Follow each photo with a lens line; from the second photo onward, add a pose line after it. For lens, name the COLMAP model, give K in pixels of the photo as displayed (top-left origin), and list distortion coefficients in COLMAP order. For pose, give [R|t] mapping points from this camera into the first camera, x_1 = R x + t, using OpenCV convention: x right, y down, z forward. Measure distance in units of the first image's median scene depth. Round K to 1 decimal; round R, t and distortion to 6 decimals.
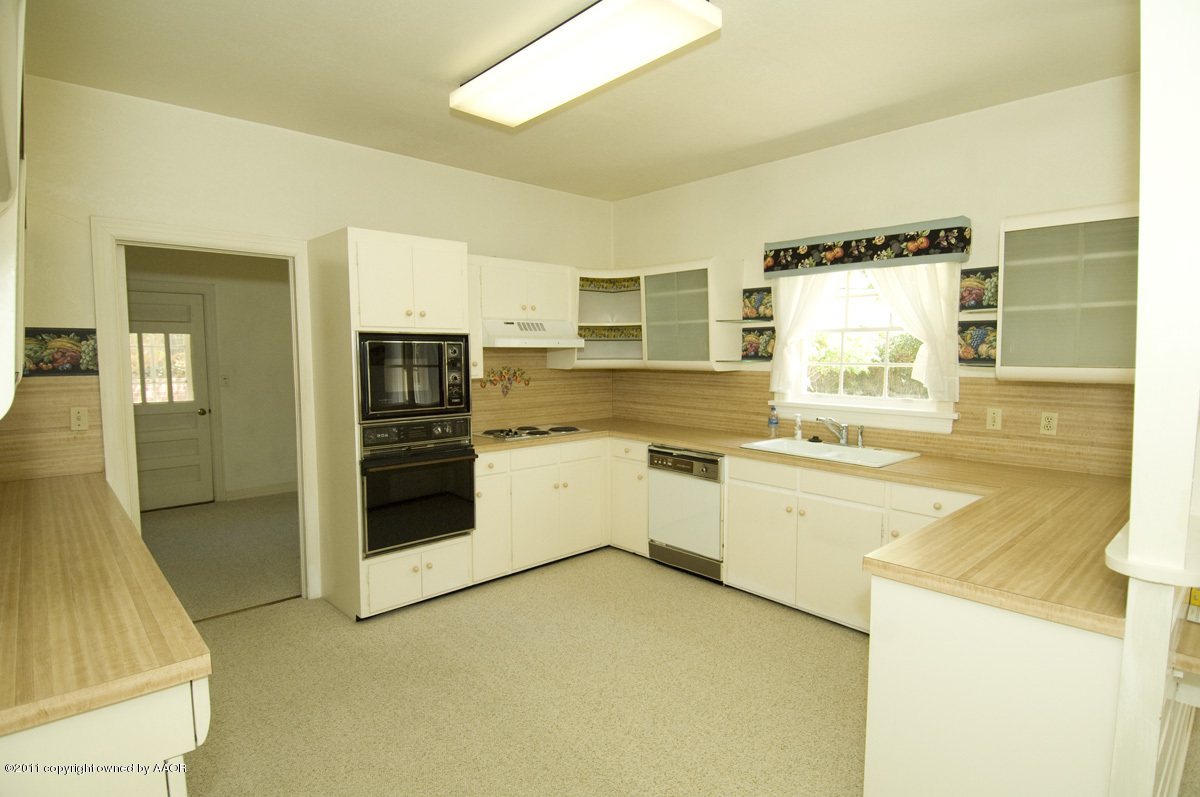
lens RADIAL K [[618.6, 0, 605.2], [0, 618.6, 402.9], [0, 0, 1]] dist [0.048521, -0.054470]
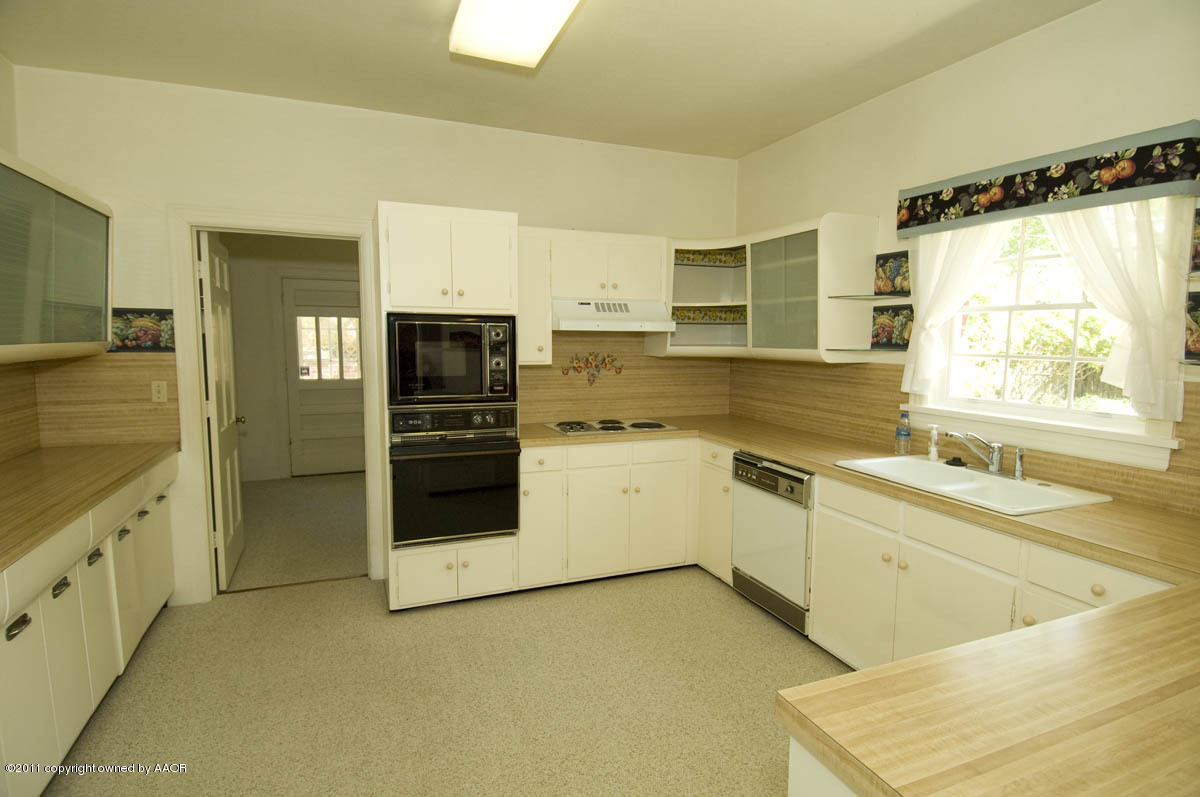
lens RADIAL K [[618.6, 0, 605.2], [0, 618.6, 402.9], [0, 0, 1]] dist [0.048521, -0.054470]
pose [[0.935845, 0.046656, -0.349309, 0.218229], [-0.039356, 0.998834, 0.027971, -0.013418], [0.350207, -0.012429, 0.936590, 0.197078]]
